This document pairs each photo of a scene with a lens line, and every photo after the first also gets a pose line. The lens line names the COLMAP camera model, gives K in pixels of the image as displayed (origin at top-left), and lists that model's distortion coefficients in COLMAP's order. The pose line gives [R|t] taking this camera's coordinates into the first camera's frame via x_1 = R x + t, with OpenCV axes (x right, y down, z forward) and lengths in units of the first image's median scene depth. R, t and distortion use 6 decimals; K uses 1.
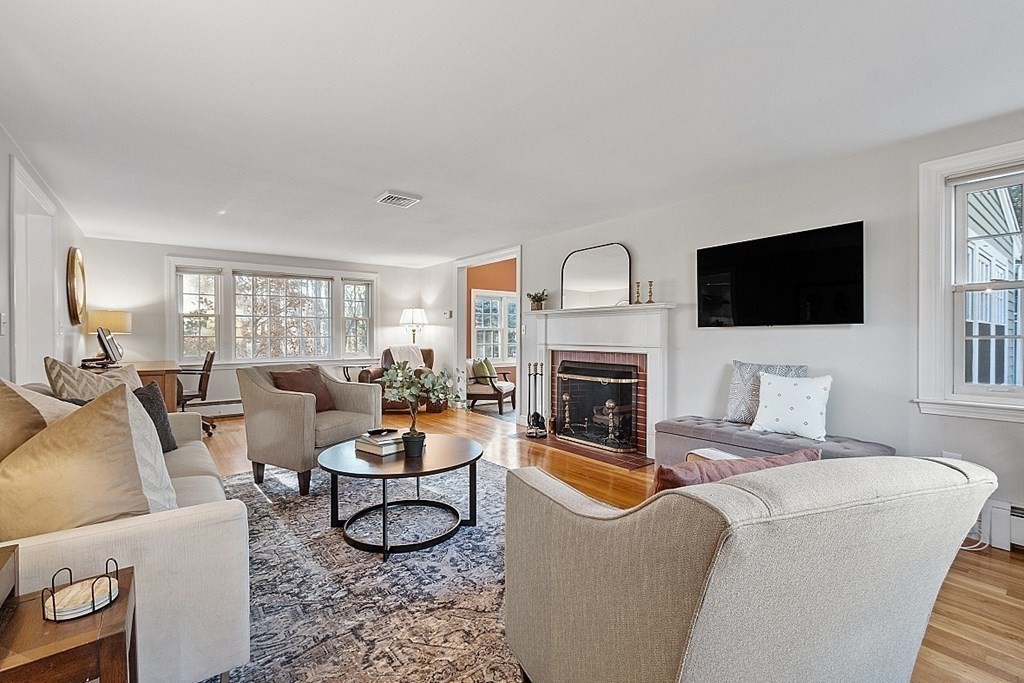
lens RADIAL K [[457.0, 0, 512.0], [0, 457.0, 341.5], [0, 0, 1]] dist [-0.000464, -0.000019]
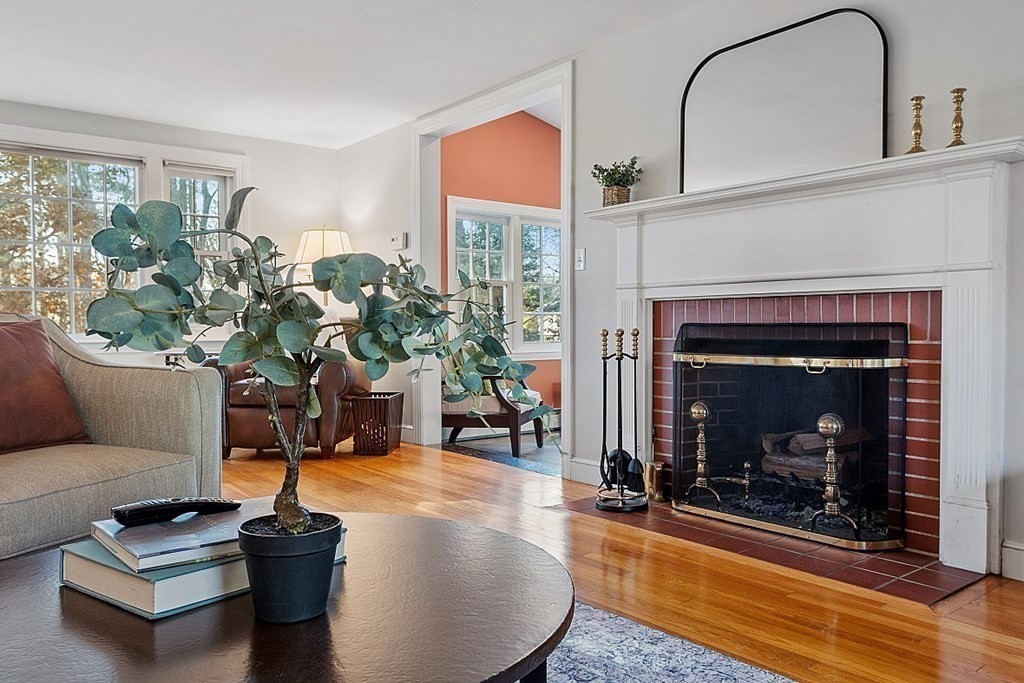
lens RADIAL K [[785.5, 0, 512.0], [0, 785.5, 341.5], [0, 0, 1]] dist [0.004487, 0.003925]
pose [[0.999916, -0.005701, 0.011619, -0.053307], [0.005643, 0.999971, 0.005019, 0.054394], [-0.011648, -0.004953, 0.999920, 0.299862]]
